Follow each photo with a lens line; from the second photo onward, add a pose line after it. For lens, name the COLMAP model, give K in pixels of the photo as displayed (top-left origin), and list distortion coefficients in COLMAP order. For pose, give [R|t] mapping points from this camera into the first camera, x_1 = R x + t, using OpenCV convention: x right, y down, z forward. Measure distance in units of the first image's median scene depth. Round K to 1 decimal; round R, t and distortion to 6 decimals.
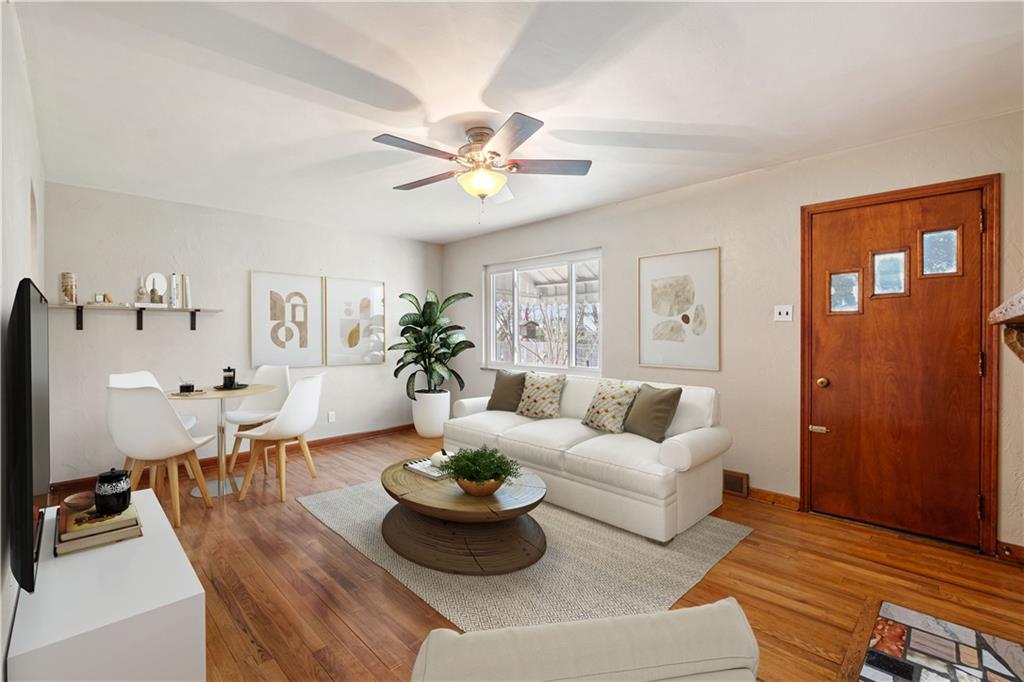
lens RADIAL K [[463.2, 0, 512.0], [0, 463.2, 348.8], [0, 0, 1]] dist [-0.001208, -0.000155]
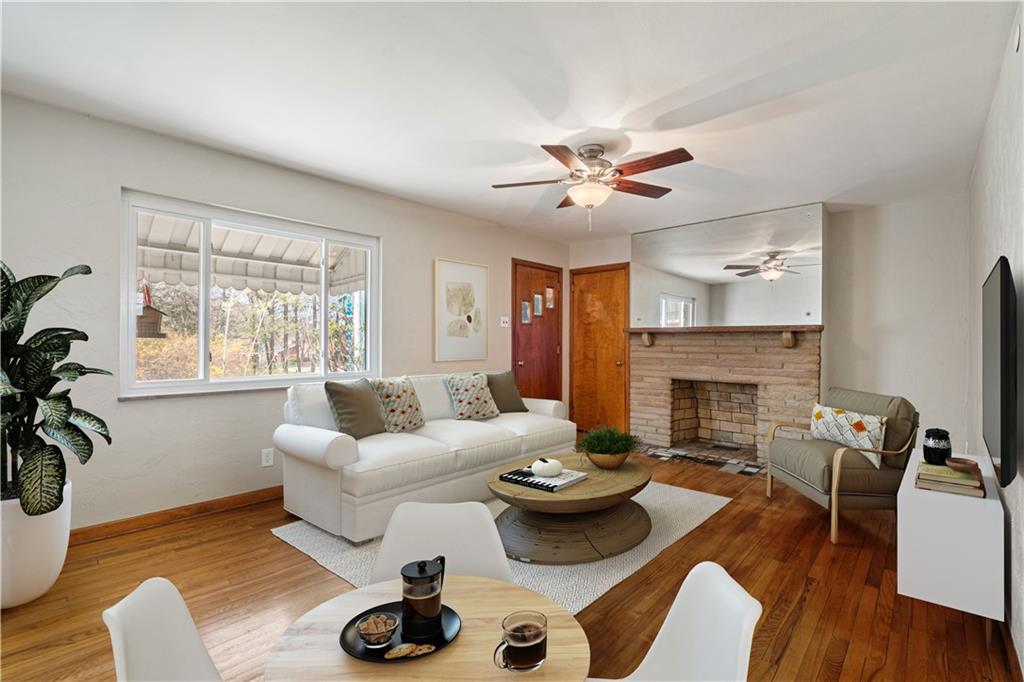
lens RADIAL K [[472.7, 0, 512.0], [0, 472.7, 341.0], [0, 0, 1]] dist [-0.000423, 0.000090]
pose [[-0.086912, 0.006535, 0.996195, -1.094113], [-0.000007, 0.999978, -0.006560, 0.003759], [-0.996216, -0.000577, -0.086910, 1.196230]]
